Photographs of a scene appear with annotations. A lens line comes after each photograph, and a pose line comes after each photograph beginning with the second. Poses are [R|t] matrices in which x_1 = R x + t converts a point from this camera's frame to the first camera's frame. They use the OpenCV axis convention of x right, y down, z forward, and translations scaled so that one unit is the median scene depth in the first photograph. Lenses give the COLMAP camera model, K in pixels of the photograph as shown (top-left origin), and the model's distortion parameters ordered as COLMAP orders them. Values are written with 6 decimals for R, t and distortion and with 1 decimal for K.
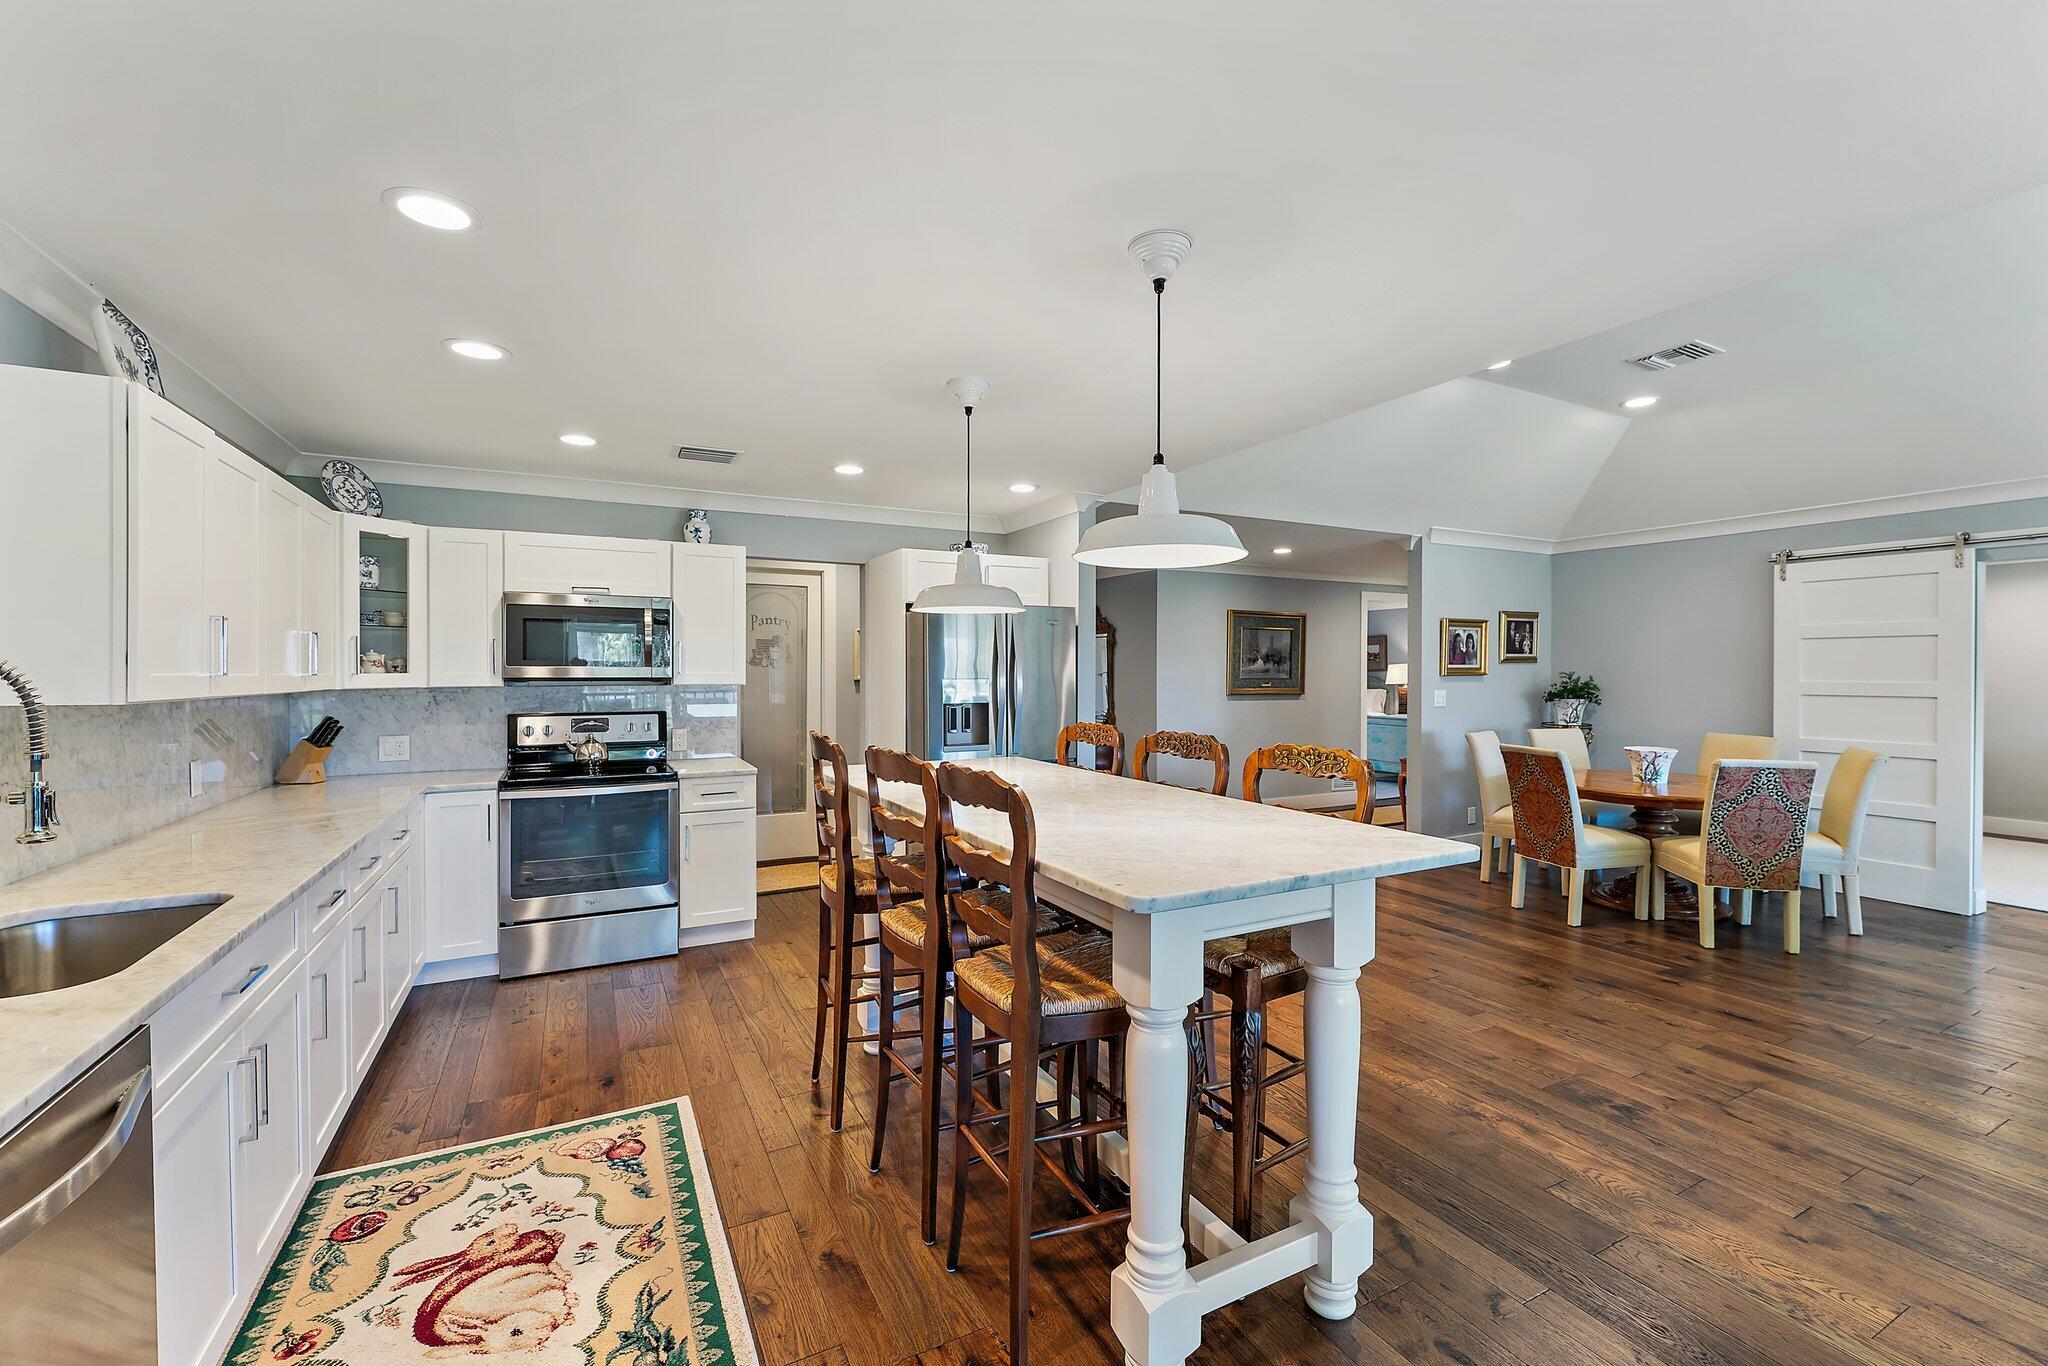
lens RADIAL K [[857.1, 0, 1089.3], [0, 857.1, 671.4], [0, 0, 1]] dist [0.003467, -0.000022]
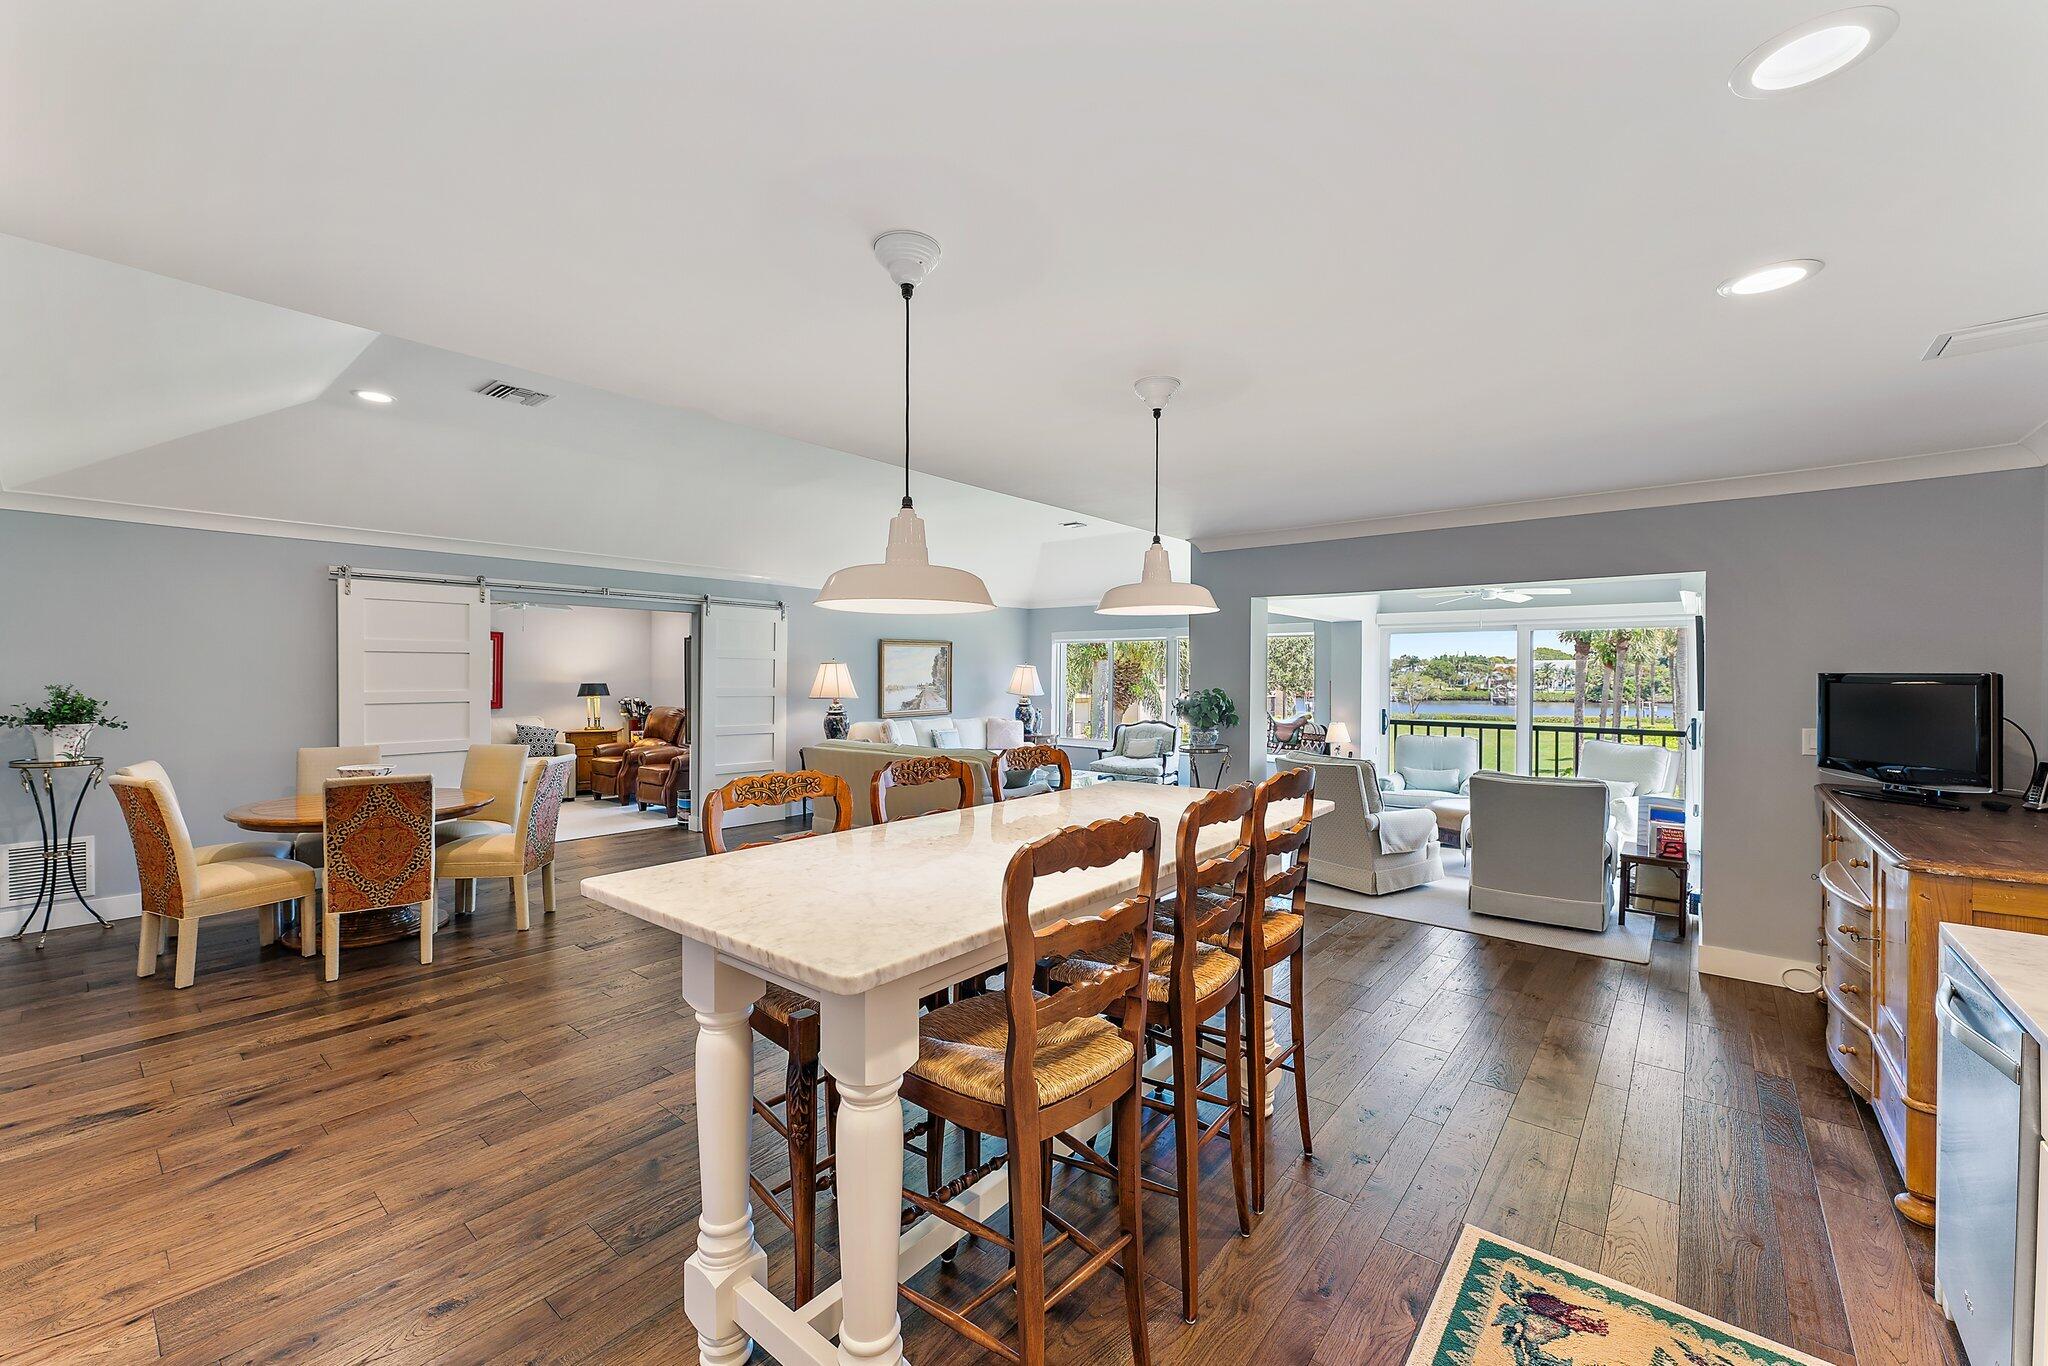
lens RADIAL K [[857.1, 0, 954.5], [0, 857.1, 678.7], [0, 0, 1]] dist [0.003467, -0.000022]
pose [[-0.309916, -0.008608, 0.950725, -0.468232], [0.000641, 0.999957, 0.009263, -0.015851], [-0.950764, 0.003480, -0.309897, 0.722934]]
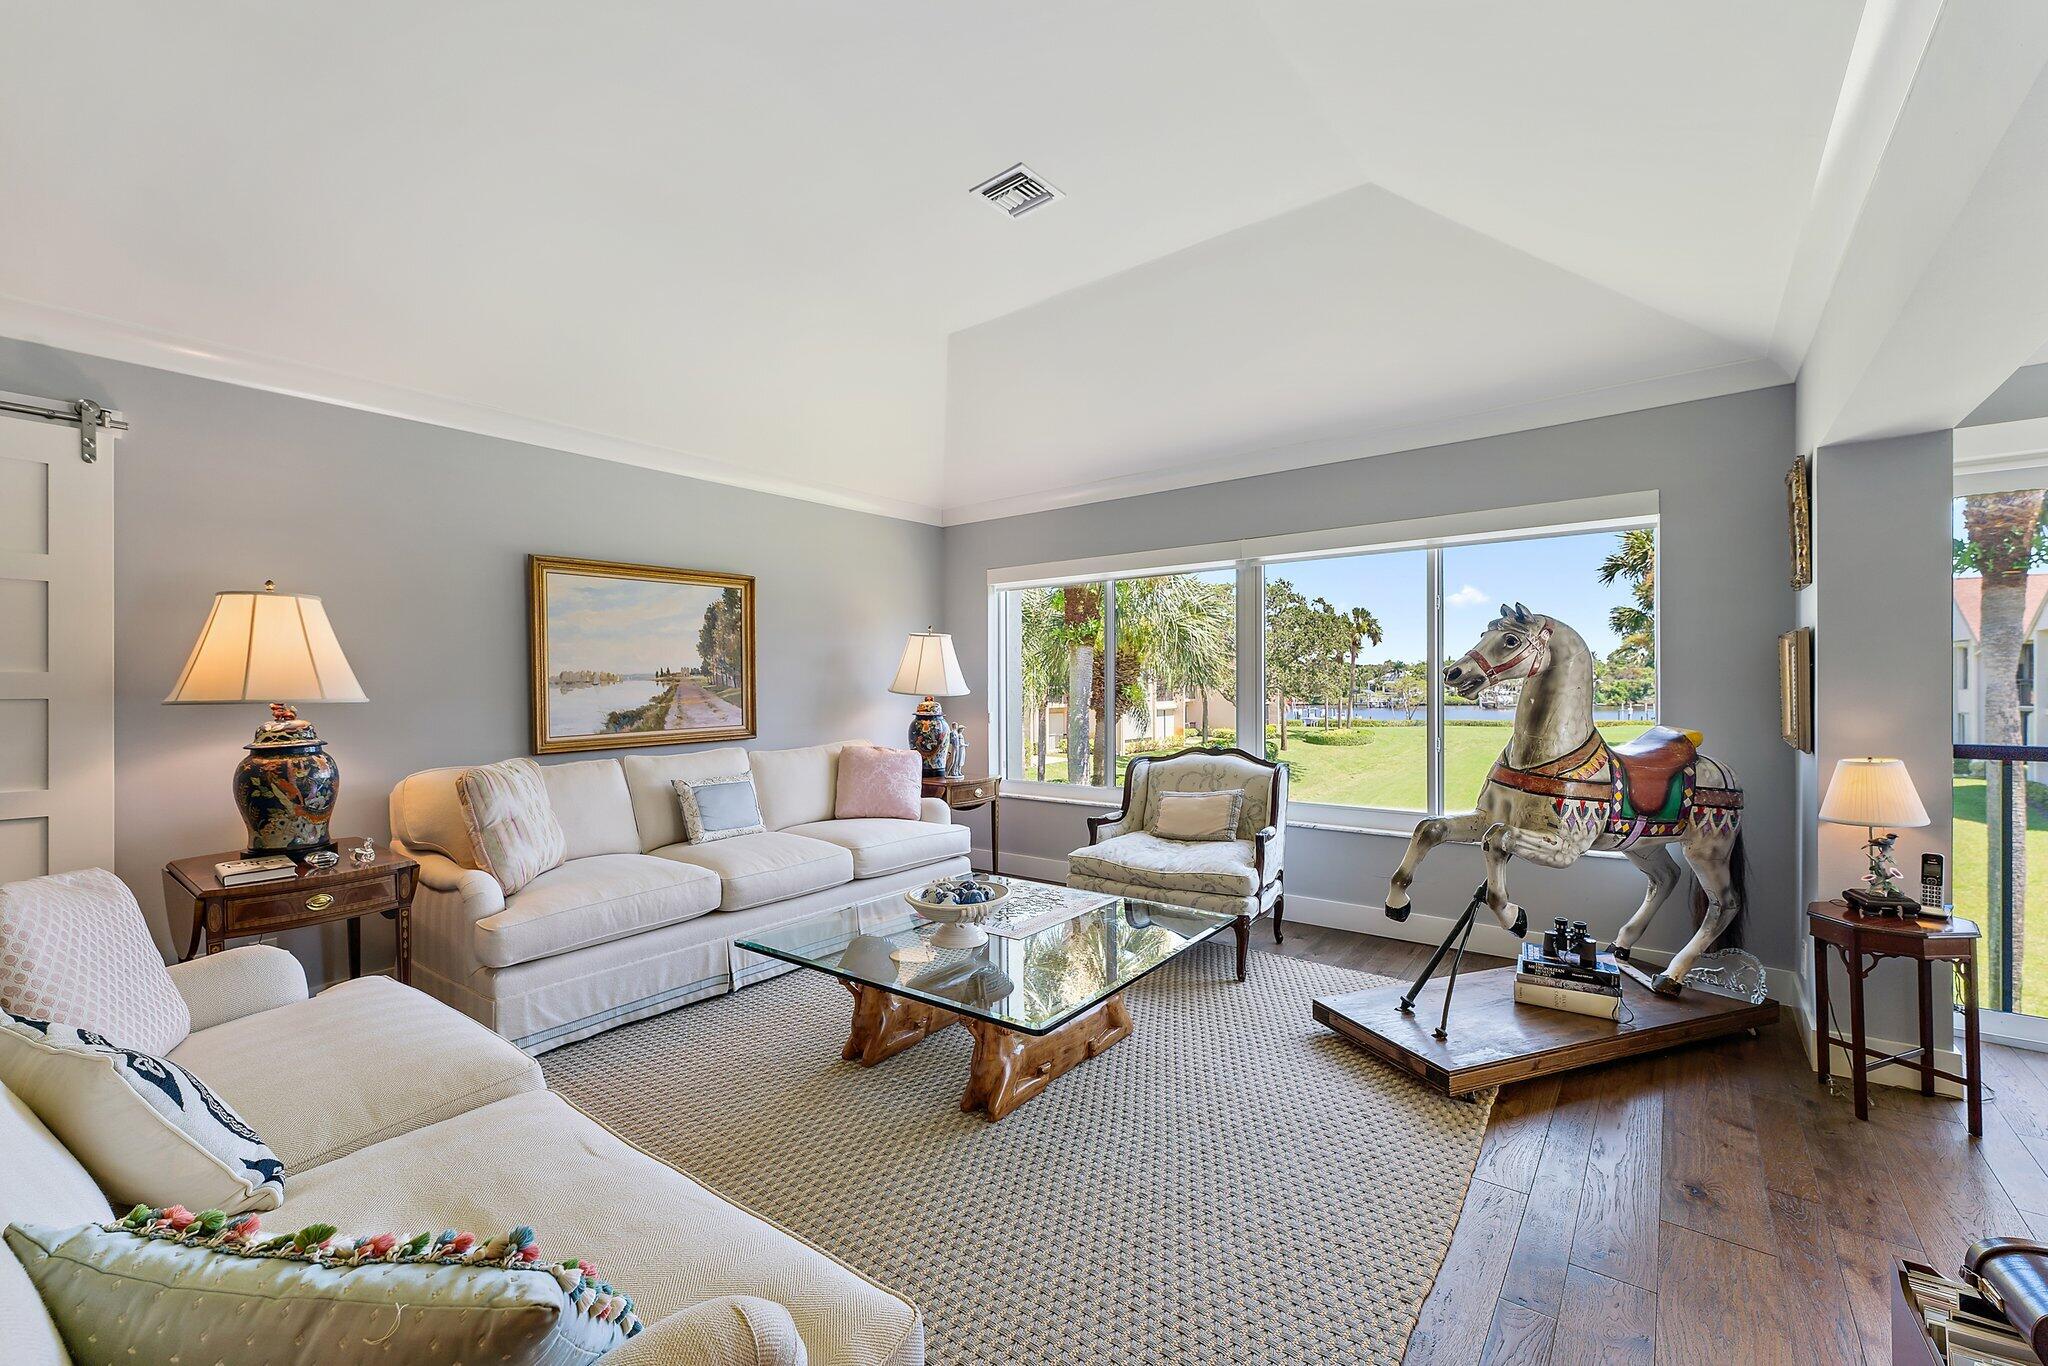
lens RADIAL K [[857.1, 0, 958.8], [0, 857.1, 686.3], [0, 0, 1]] dist [0.003467, -0.000022]
pose [[-0.341366, 0.000852, 0.939930, 0.564768], [0.012995, 0.999908, 0.003813, 0.032045], [-0.939841, 0.013516, -0.341346, 0.197892]]
